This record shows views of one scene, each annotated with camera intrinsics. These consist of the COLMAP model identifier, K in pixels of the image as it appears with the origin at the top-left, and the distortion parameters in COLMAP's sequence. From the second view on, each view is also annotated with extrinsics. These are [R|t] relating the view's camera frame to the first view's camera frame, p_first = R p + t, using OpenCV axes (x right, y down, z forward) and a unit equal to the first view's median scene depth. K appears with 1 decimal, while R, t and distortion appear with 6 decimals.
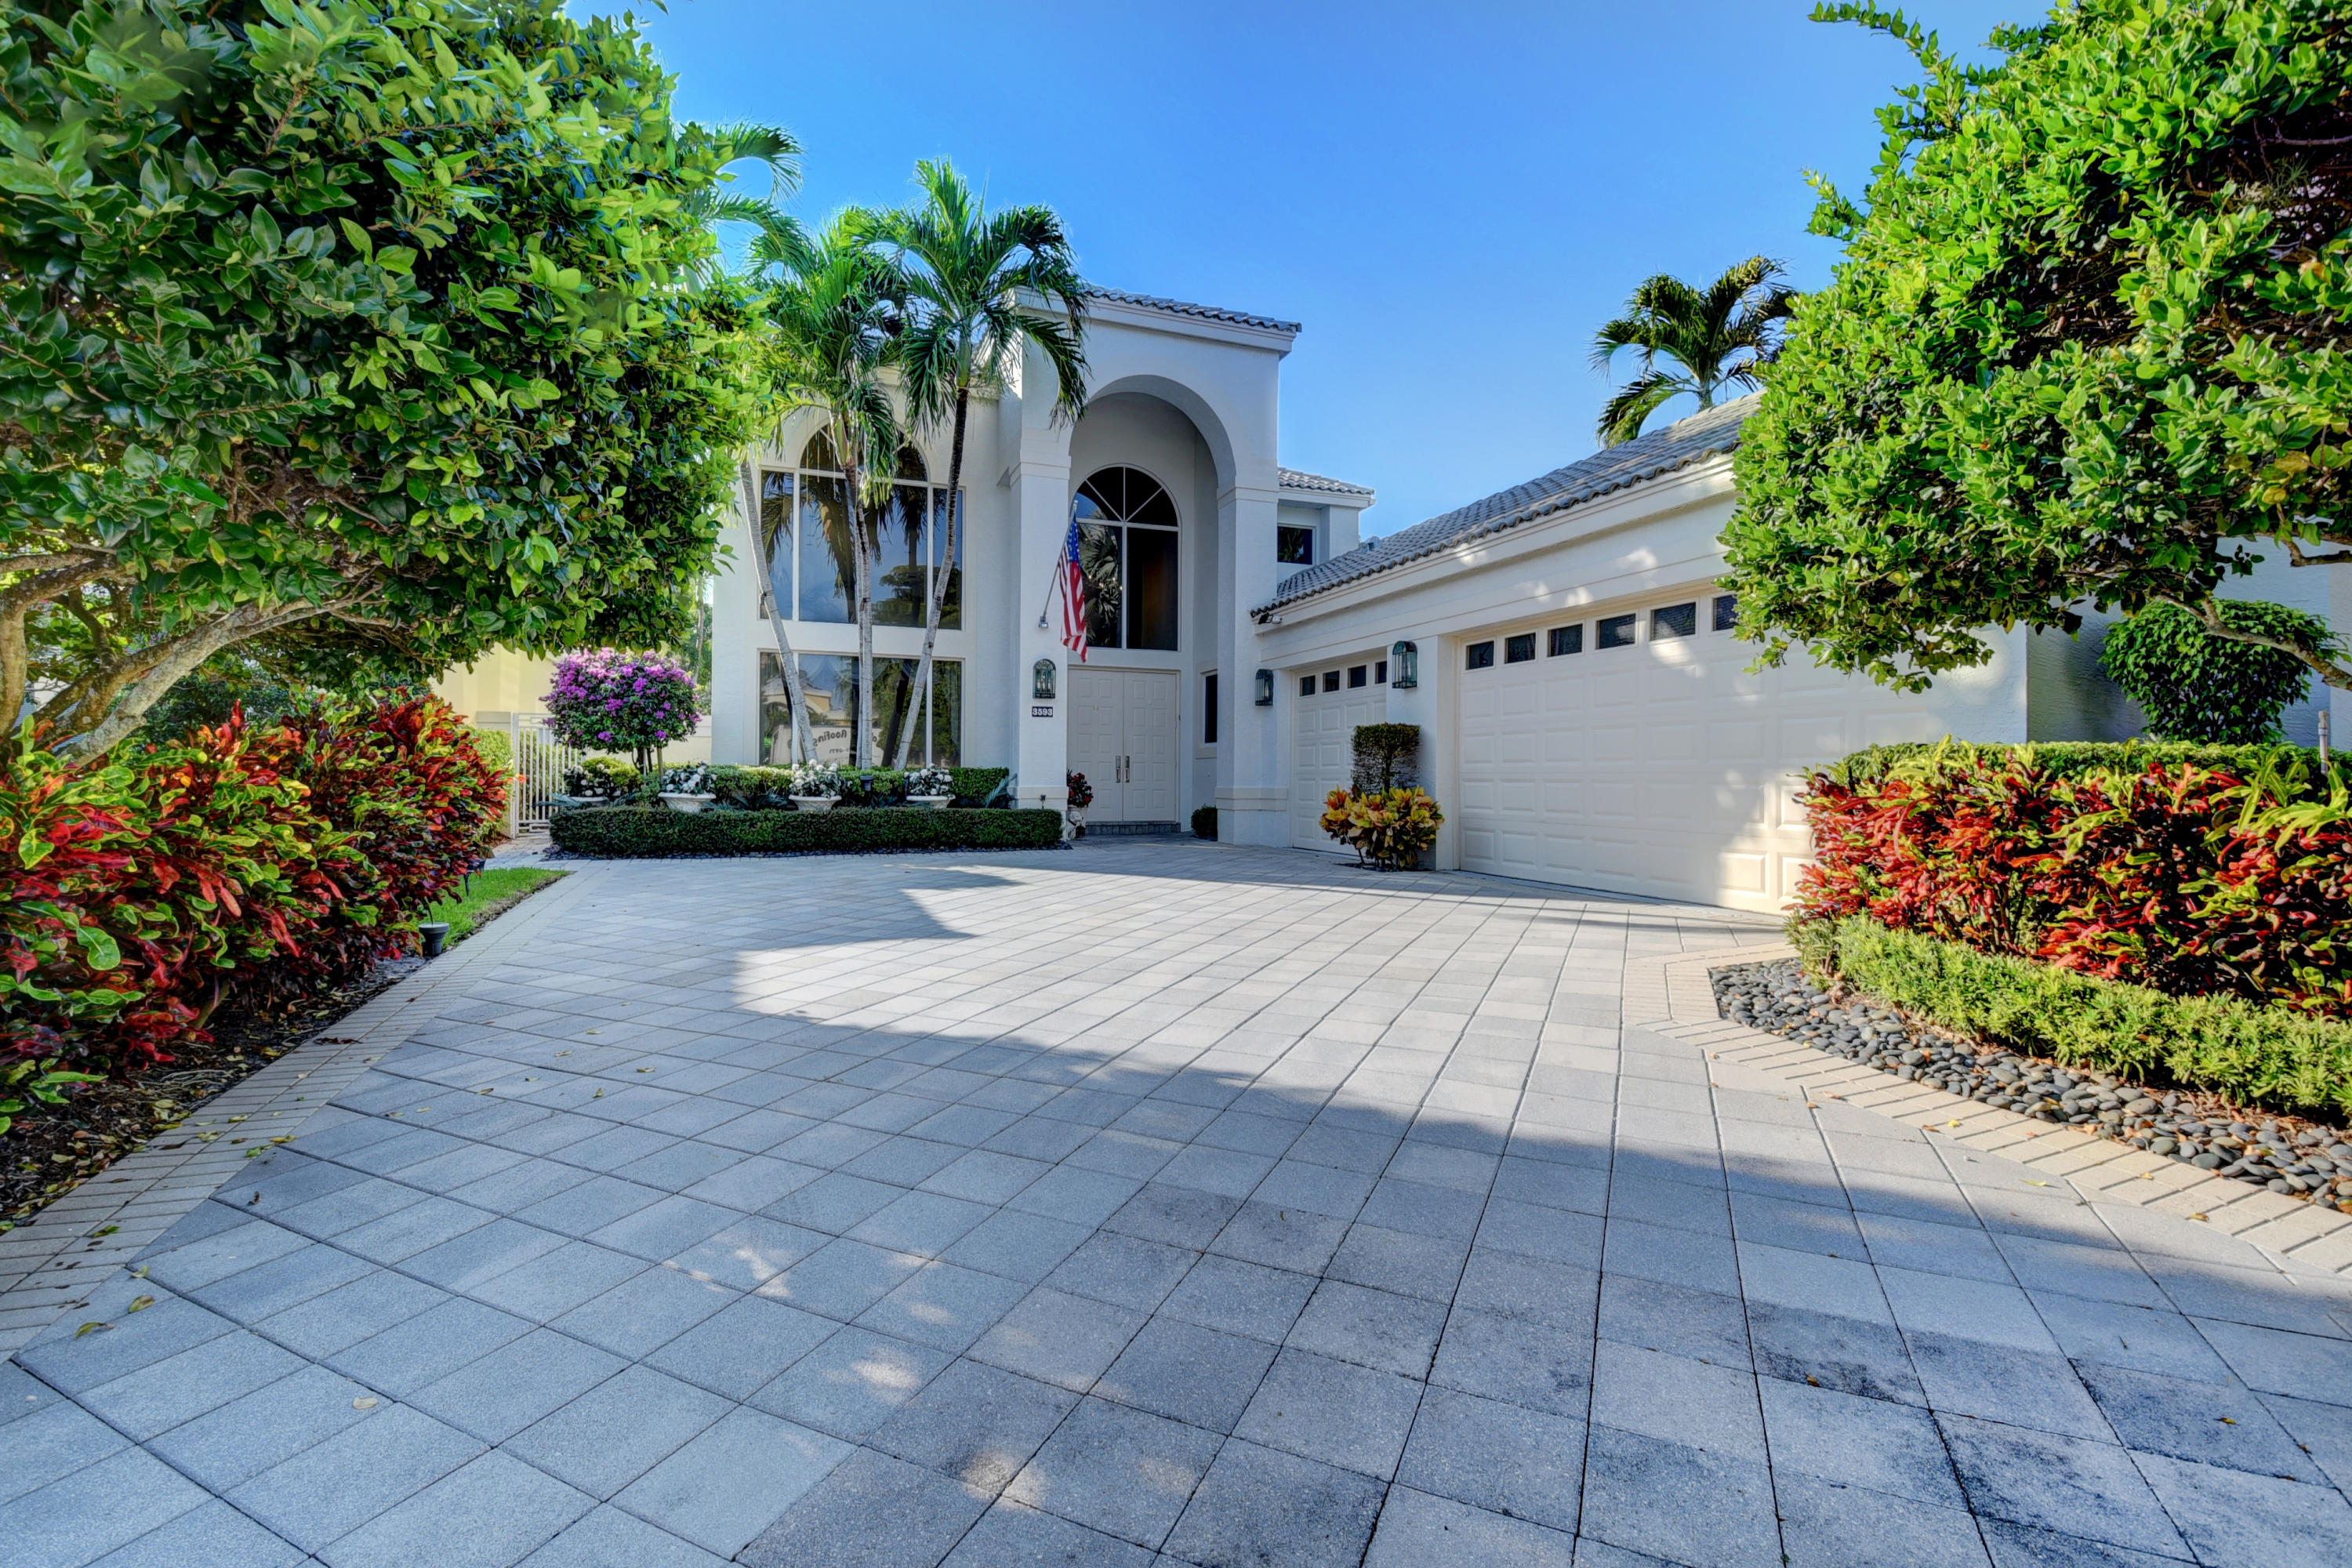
lens RADIAL K [[1036.8, 0, 1161.2], [0, 1036.8, 759.1], [0, 0, 1]] dist [0.008900, -0.022136]
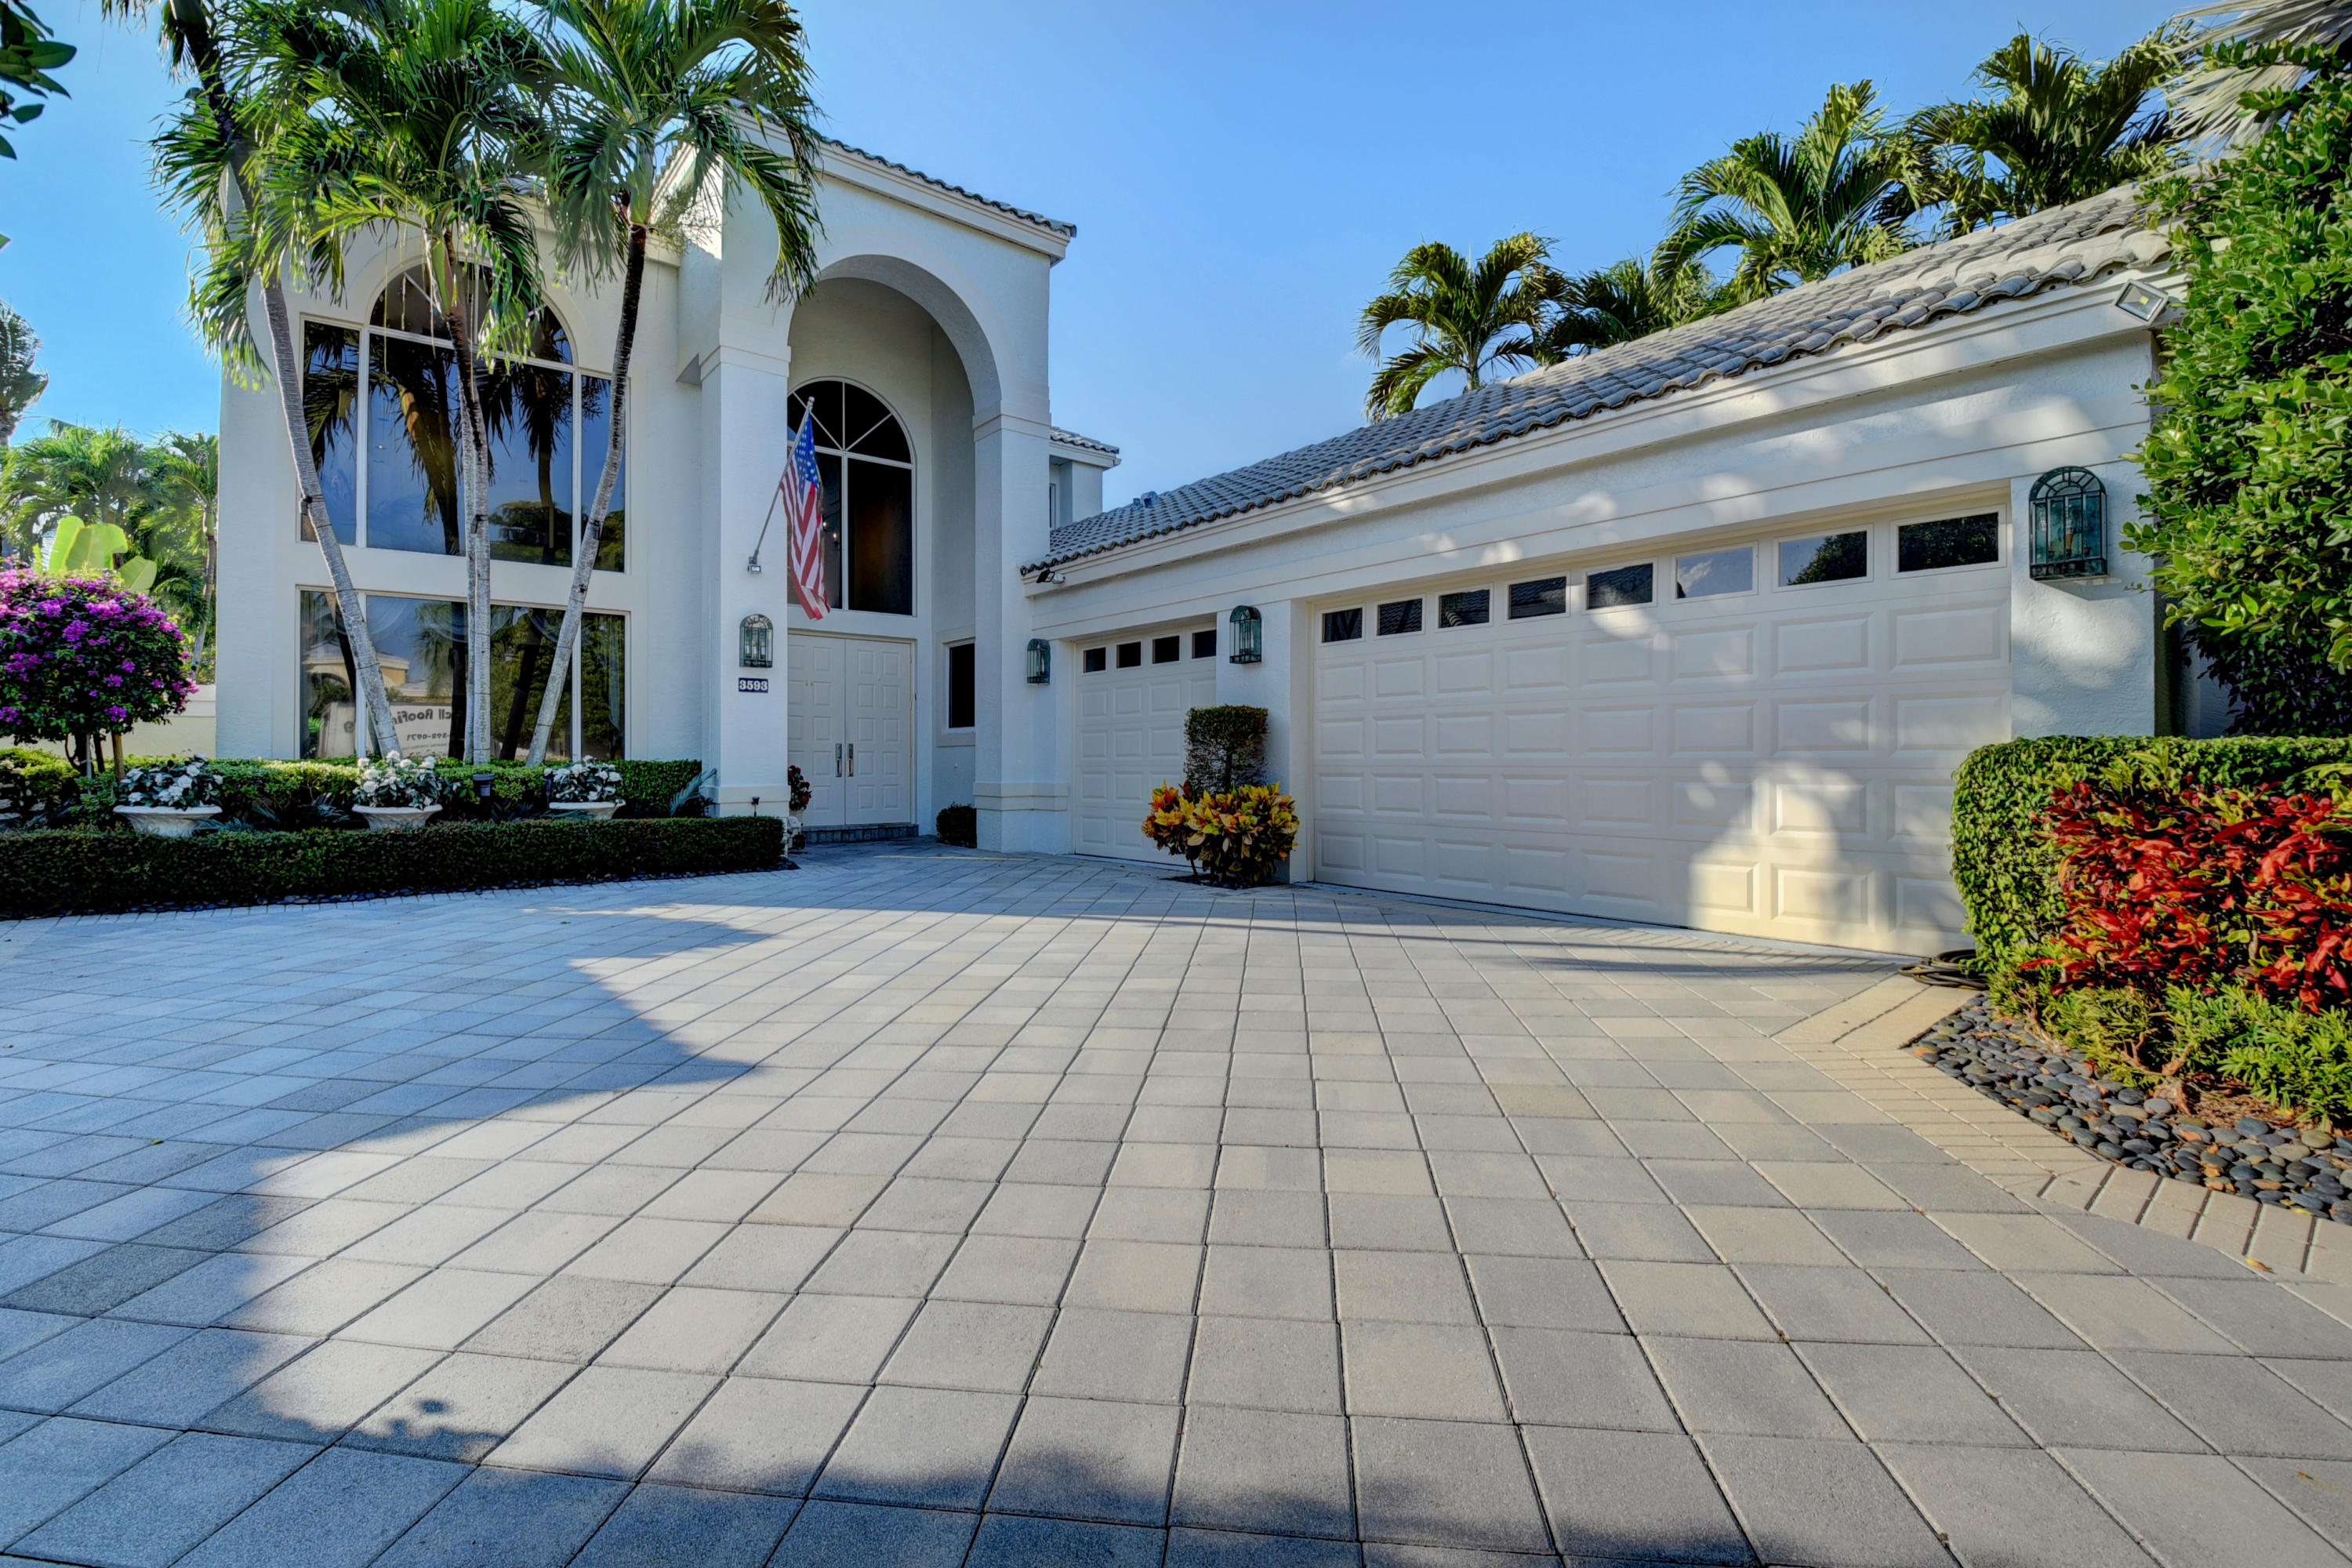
lens RADIAL K [[1041.4, 0, 1179.8], [0, 1041.4, 758.5], [0, 0, 1]] dist [-0.009329, -0.016805]
pose [[0.943500, -0.005665, 0.331324, -0.075628], [0.001217, 0.999906, 0.013629, -0.003267], [-0.331370, -0.012456, 0.943419, 0.201266]]
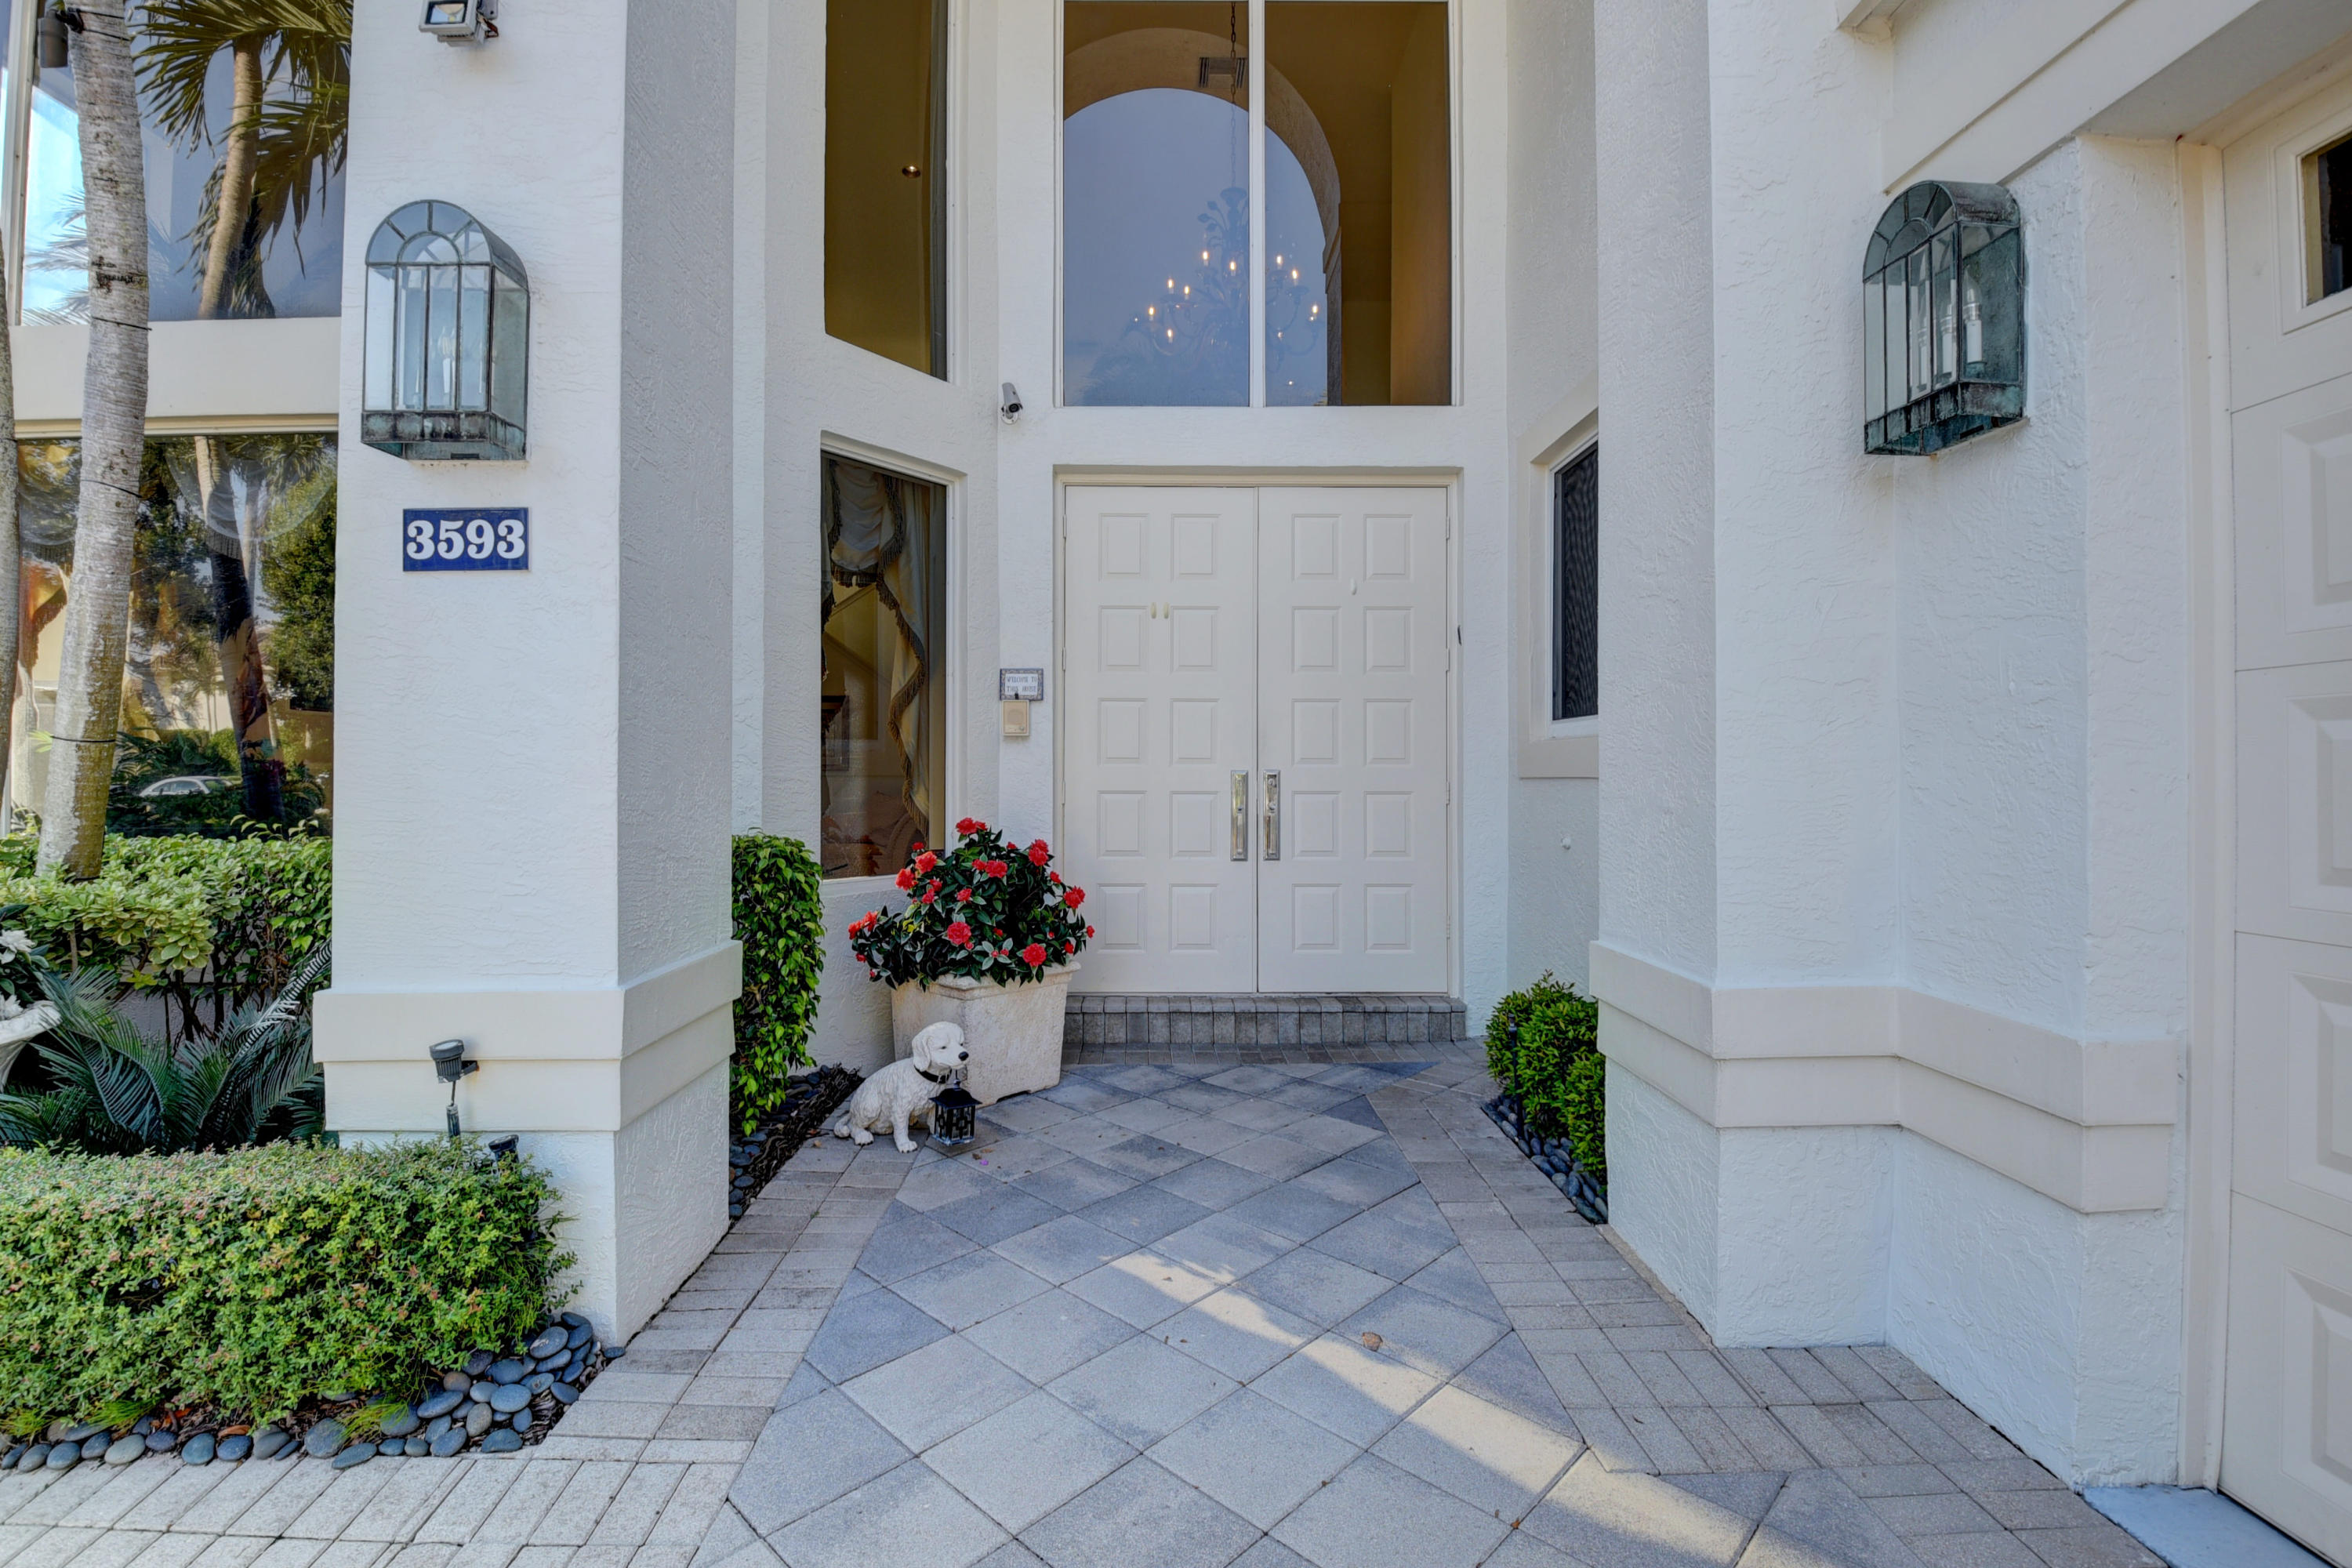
lens RADIAL K [[1071.9, 0, 1176.0], [0, 1071.9, 784.0], [0, 0, 1]] dist [0.000311, -0.000053]
pose [[0.944250, -0.005588, -0.329183, 0.051786], [0.012830, 0.999721, 0.019831, -0.008773], [0.328981, -0.022948, 0.944058, 0.901152]]
